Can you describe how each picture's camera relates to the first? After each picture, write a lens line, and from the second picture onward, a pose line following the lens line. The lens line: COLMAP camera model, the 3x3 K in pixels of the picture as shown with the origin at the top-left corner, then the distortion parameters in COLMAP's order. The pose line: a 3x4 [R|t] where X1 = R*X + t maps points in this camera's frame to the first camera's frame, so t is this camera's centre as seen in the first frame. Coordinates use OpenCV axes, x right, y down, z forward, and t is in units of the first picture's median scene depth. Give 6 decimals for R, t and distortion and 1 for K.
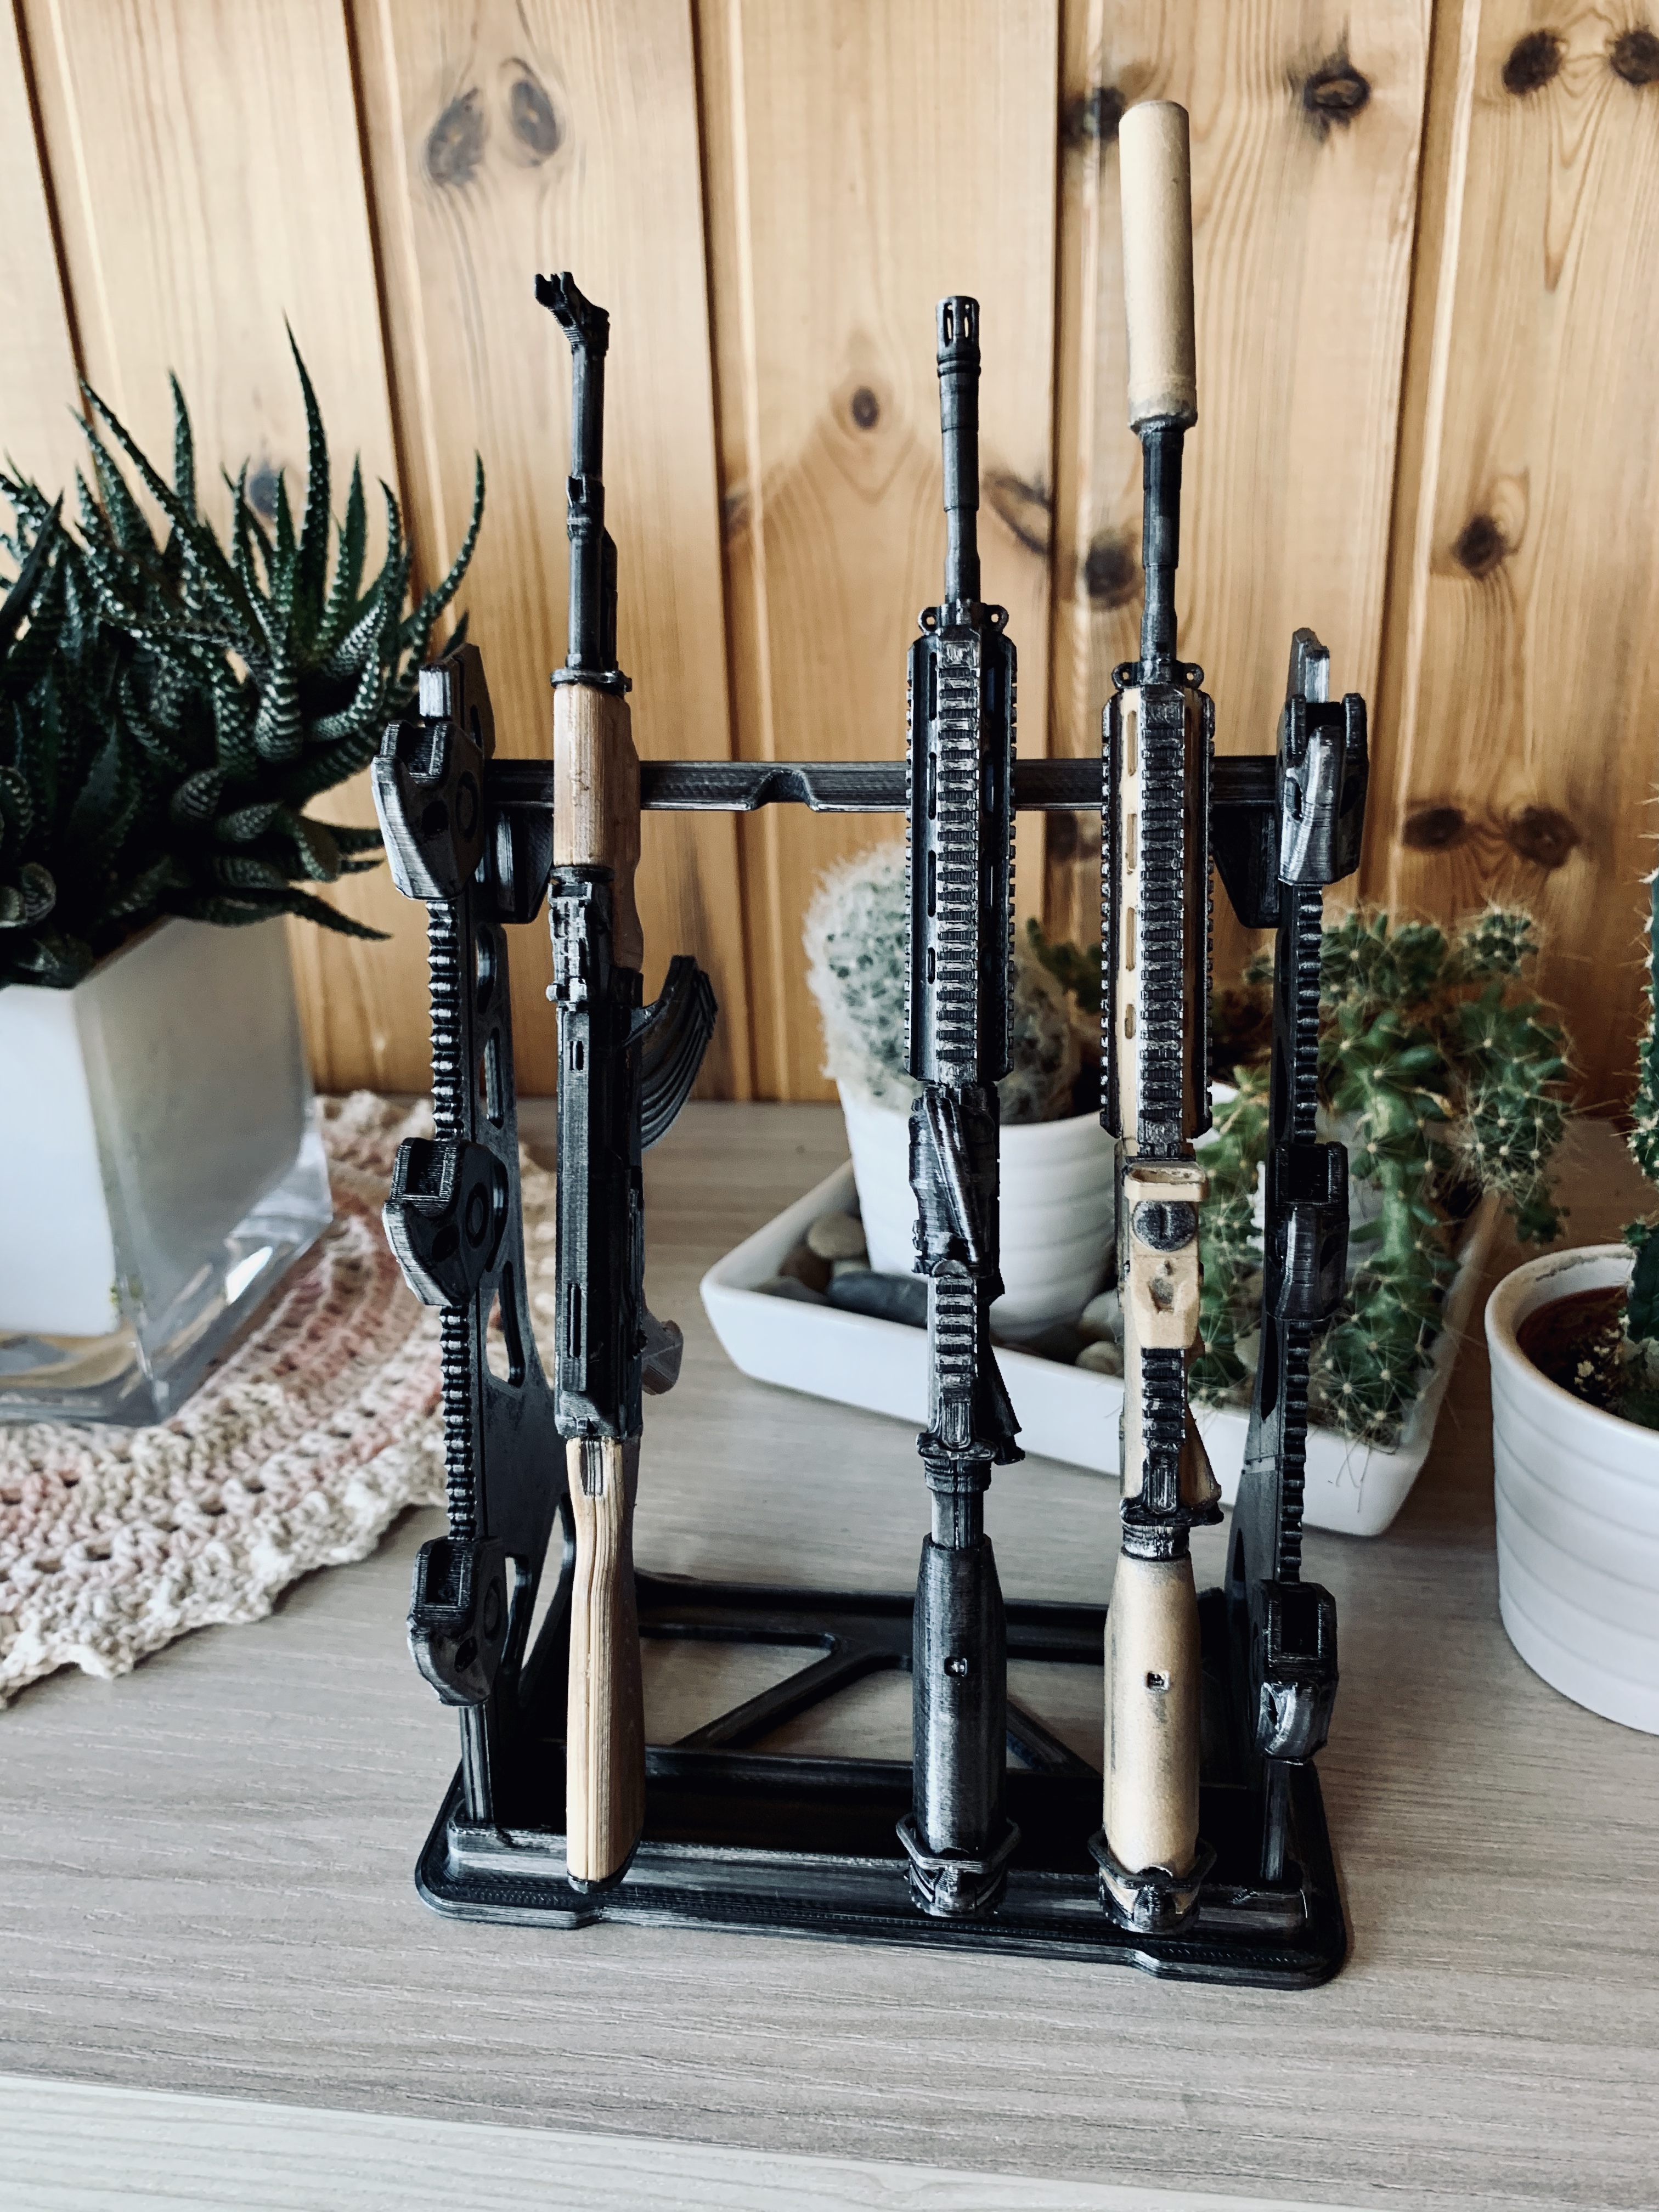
lens RADIAL K [[1682.6, 0, 820.9], [0, 1682.6, 1094.0], [0, 0, 1]] dist [-0.016744, 0.009587]
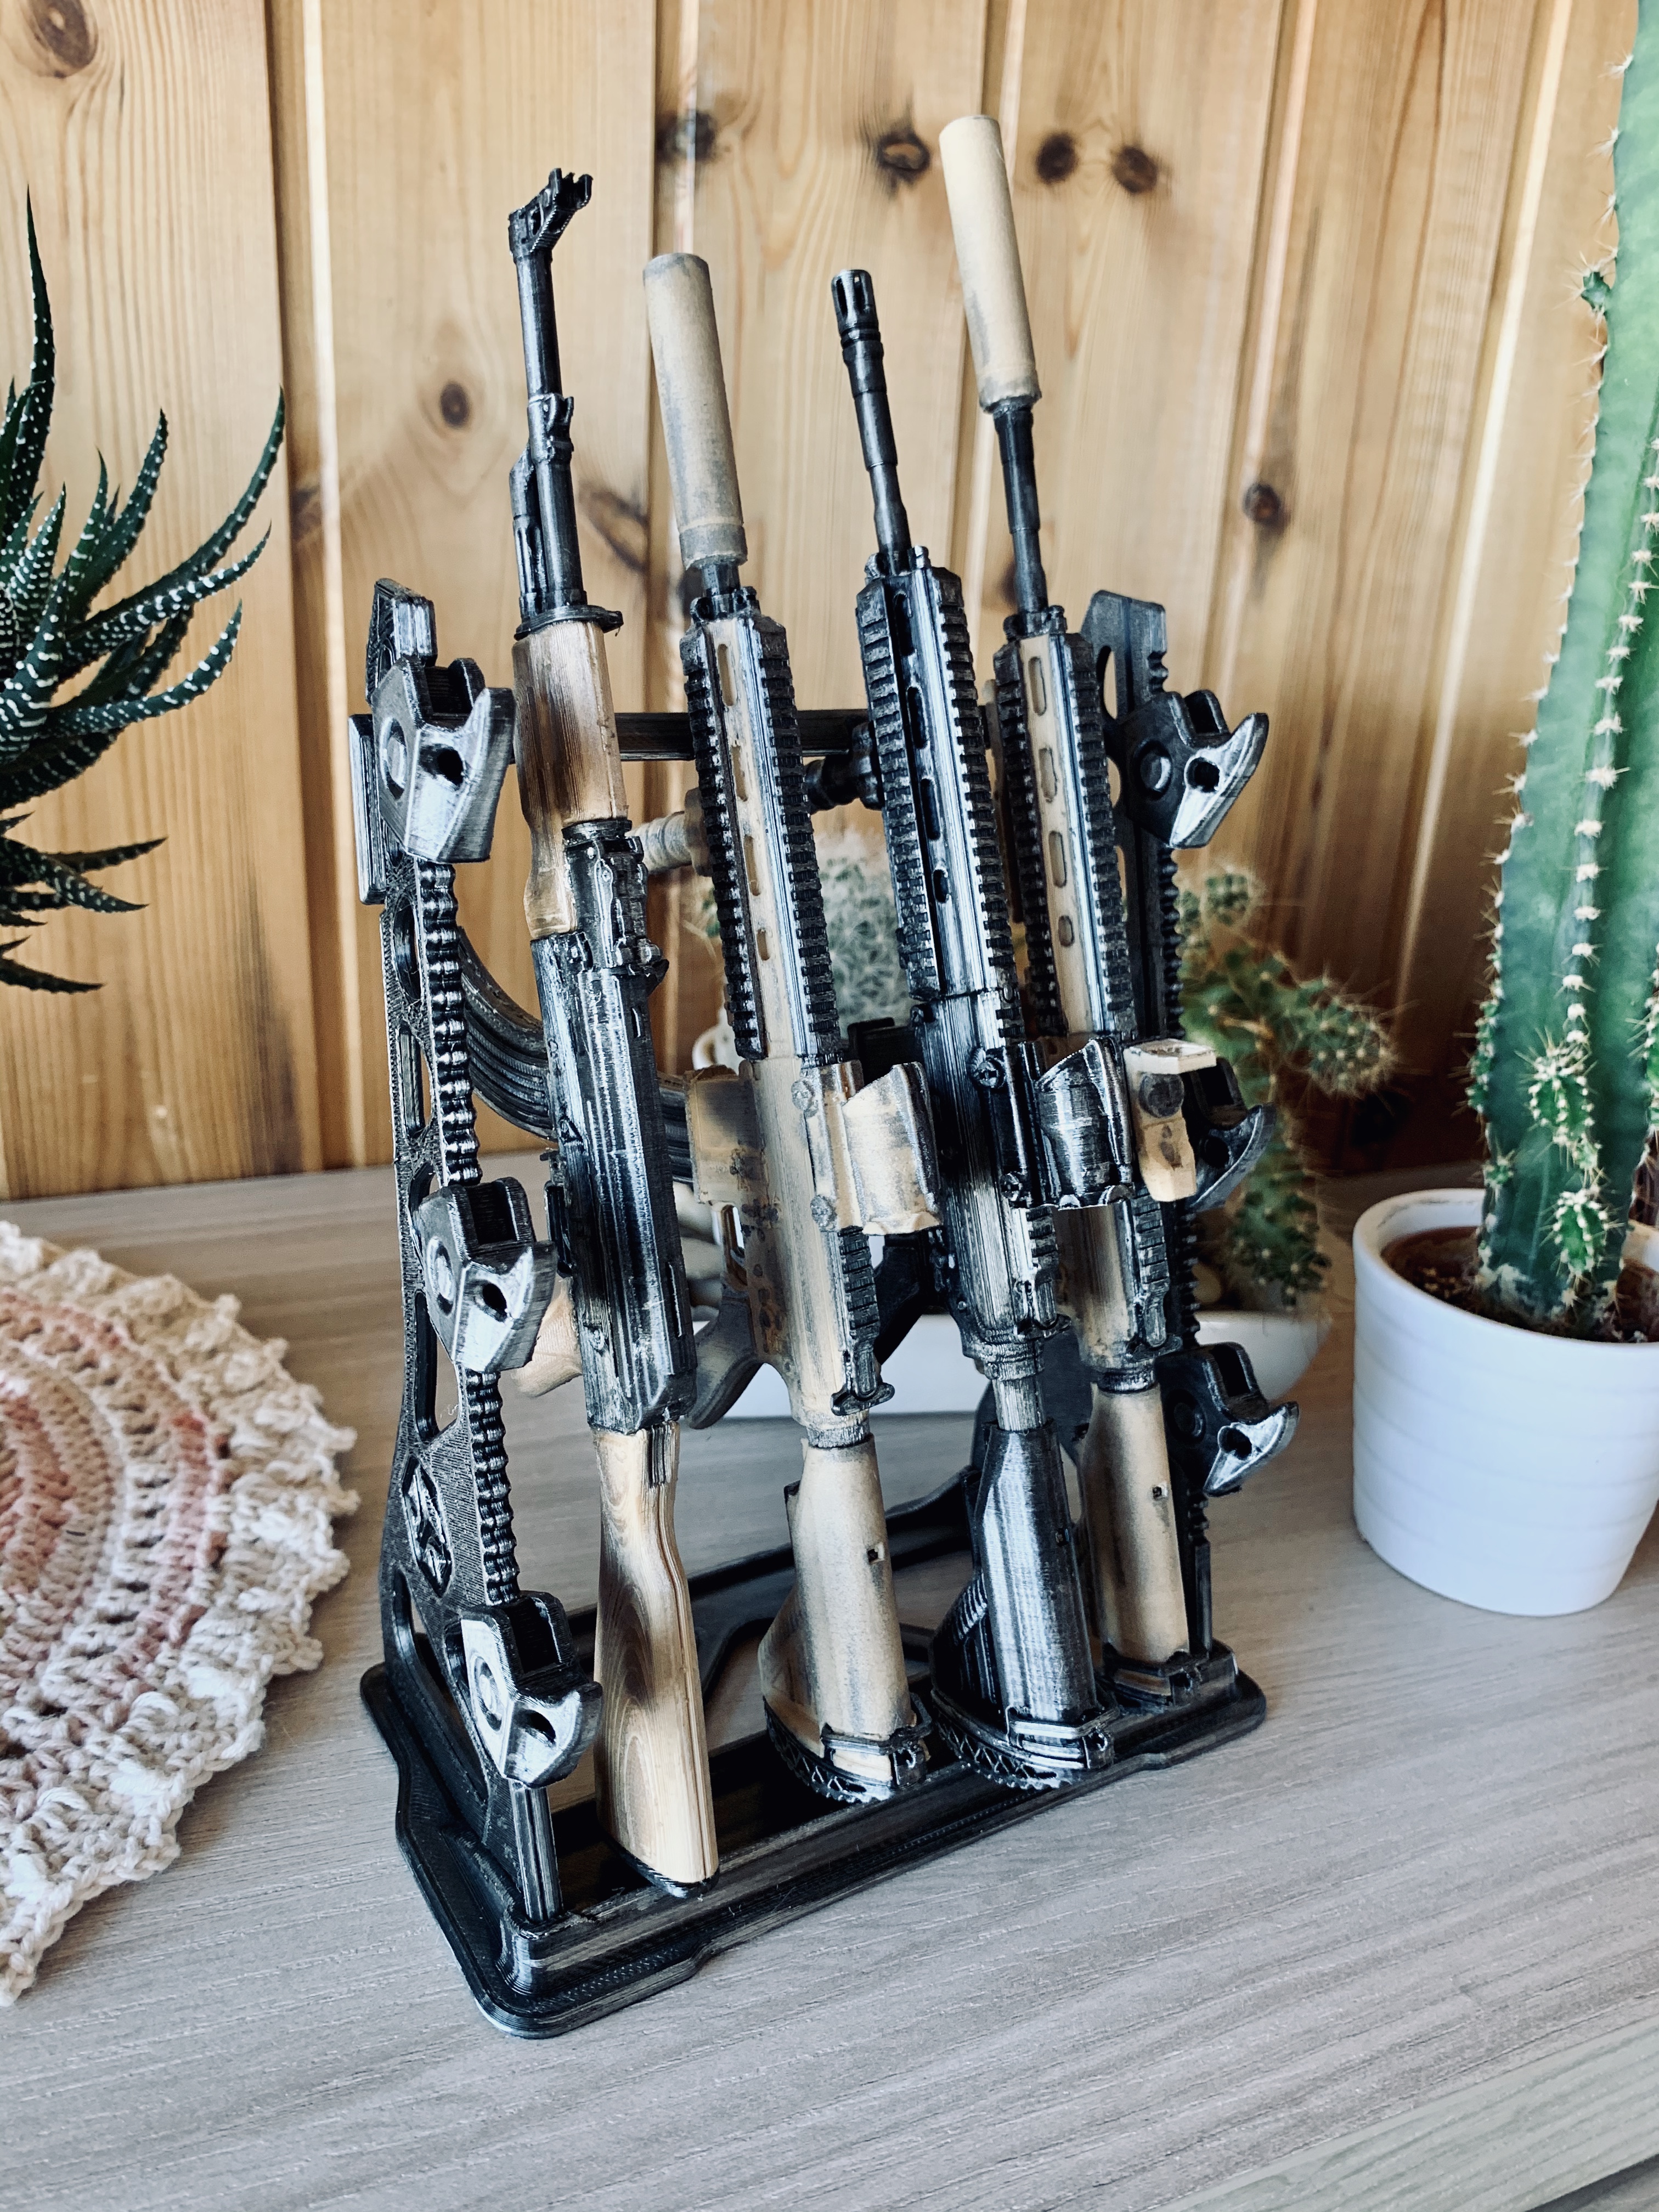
lens RADIAL K [[1682.6, 0, 820.9], [0, 1682.6, 1094.0], [0, 0, 1]] dist [-0.016744, 0.009587]
pose [[0.871843, -0.093480, 0.480782, -0.317130], [0.111199, 0.993762, -0.008426, 0.001627], [-0.476995, 0.060808, 0.876800, 0.125821]]
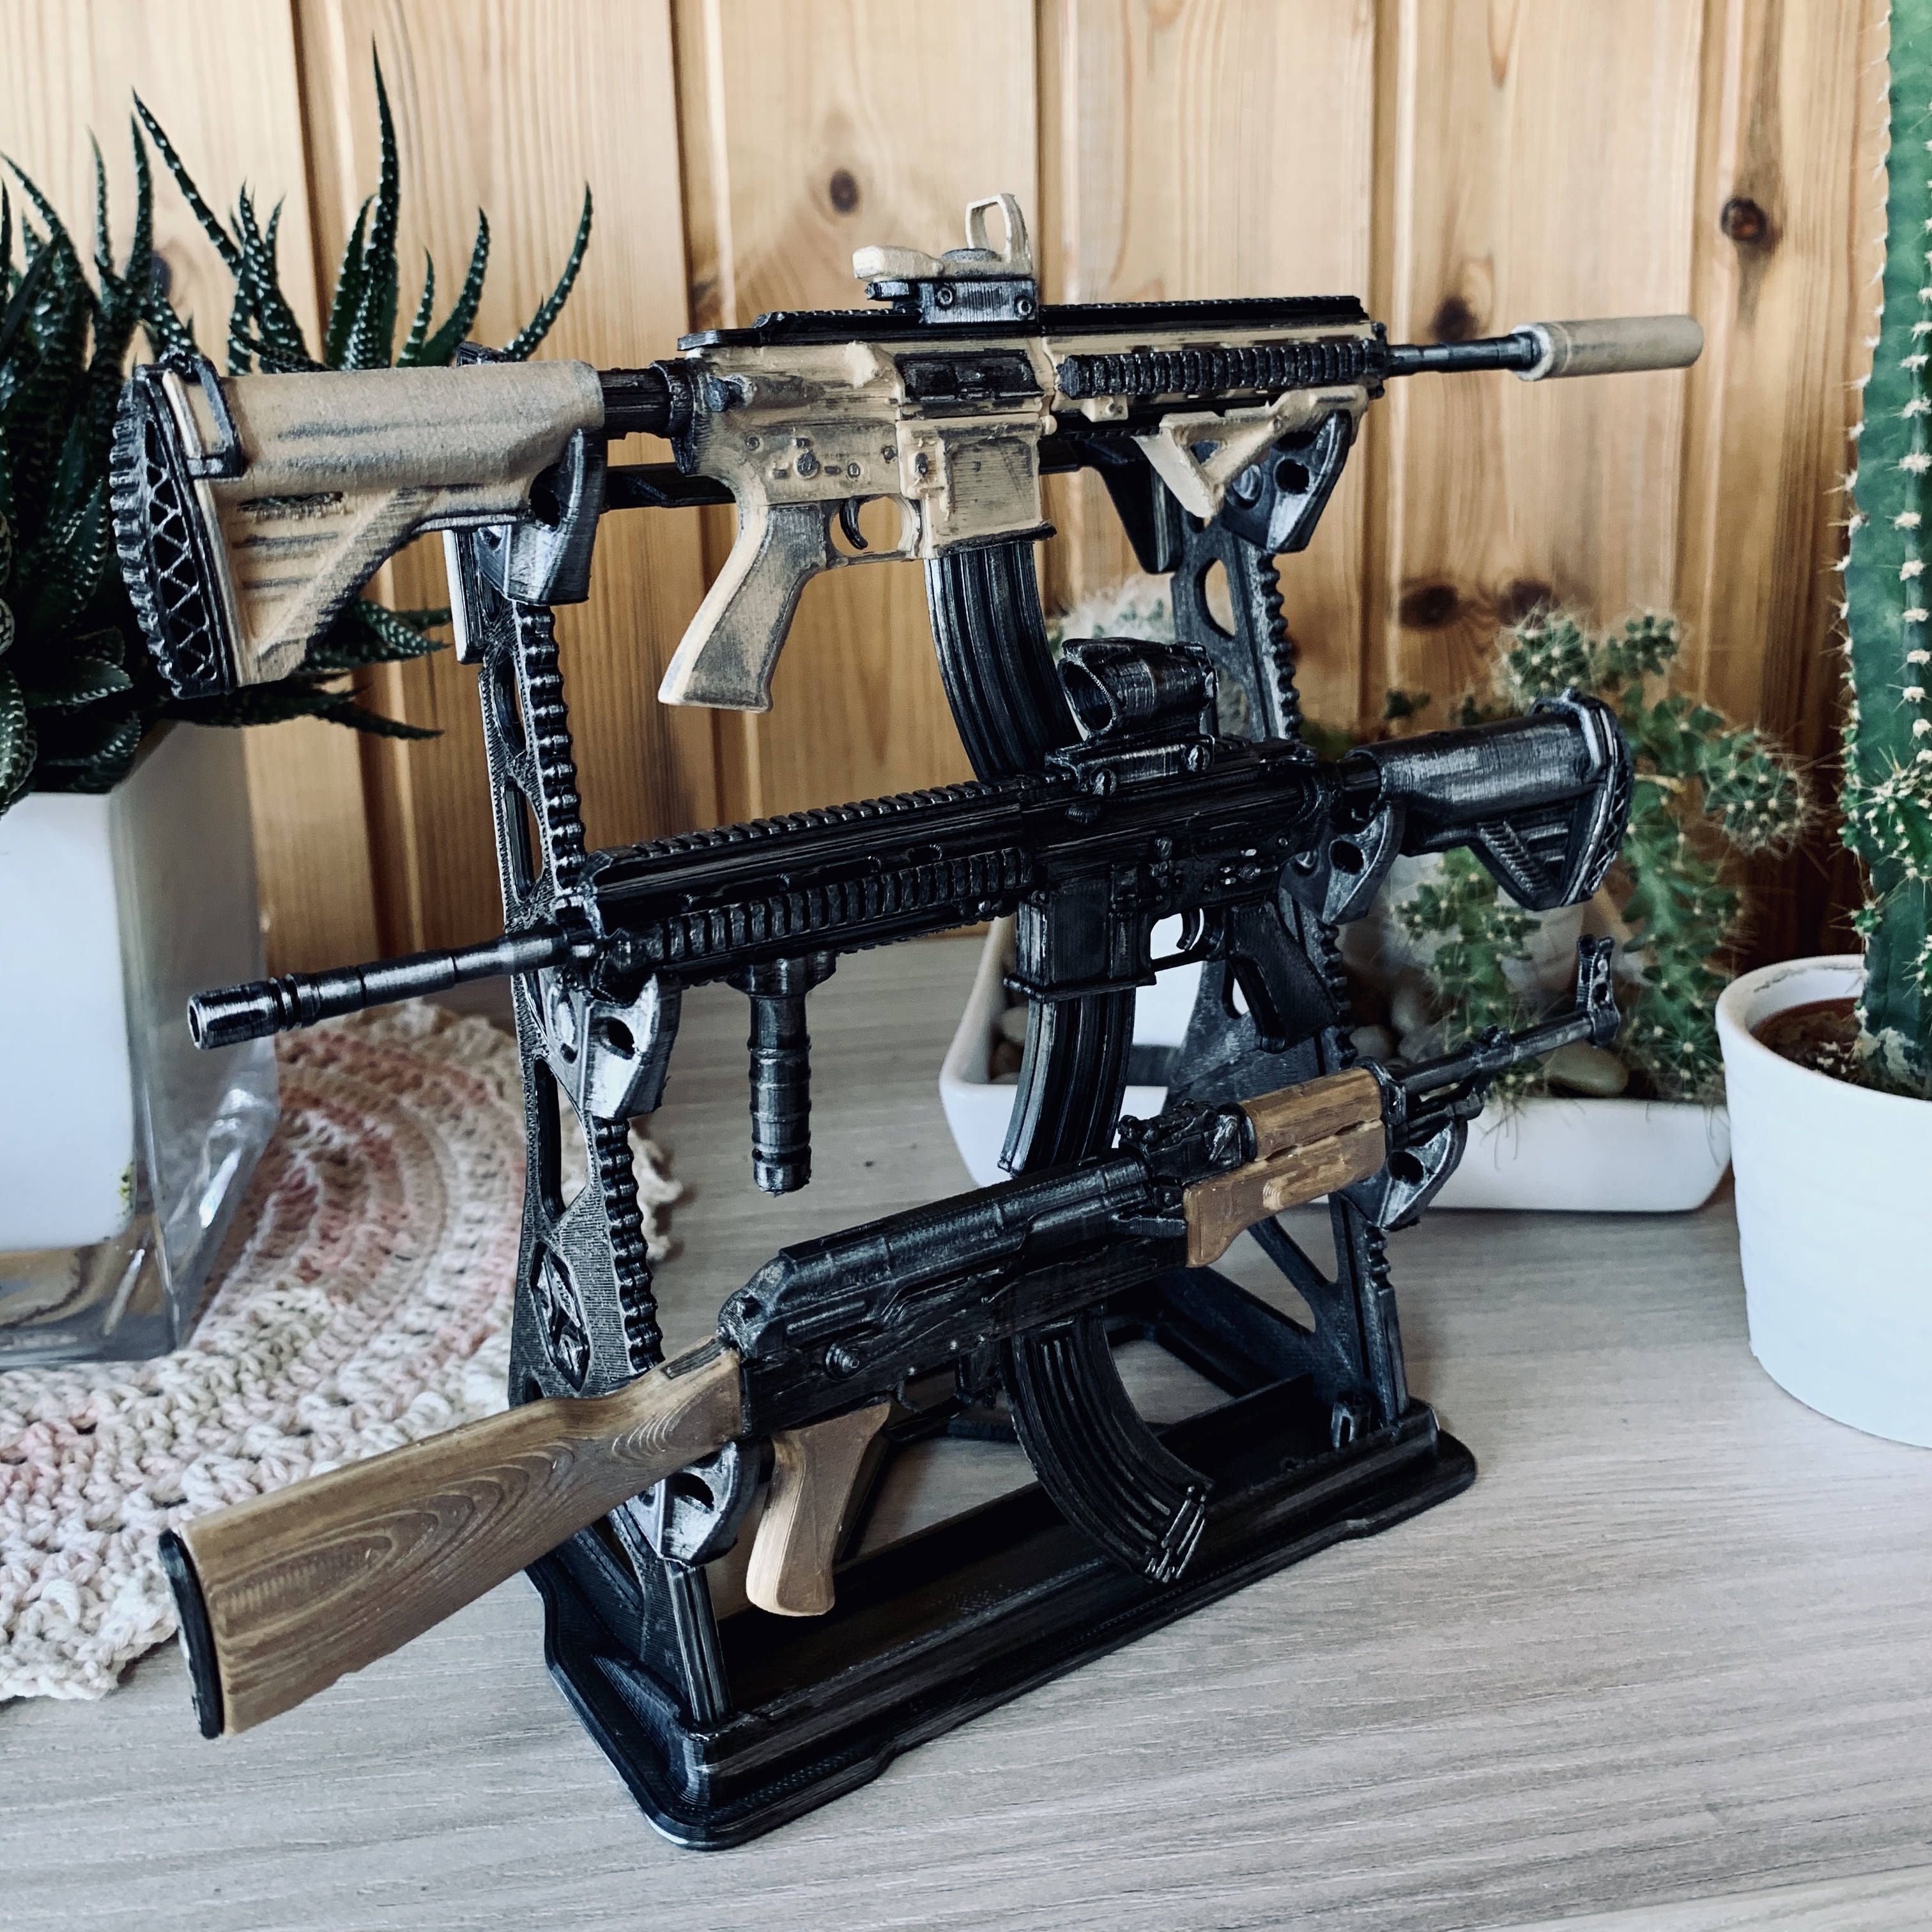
lens RADIAL K [[1941.9, 0, 957.5], [0, 1941.9, 736.2], [0, 0, 1]] dist [0.001290, -0.011080]
pose [[0.967489, -0.052298, 0.247447, -0.225637], [0.091825, 0.984260, -0.151001, 0.075473], [-0.235655, 0.168814, 0.957062, -0.015584]]
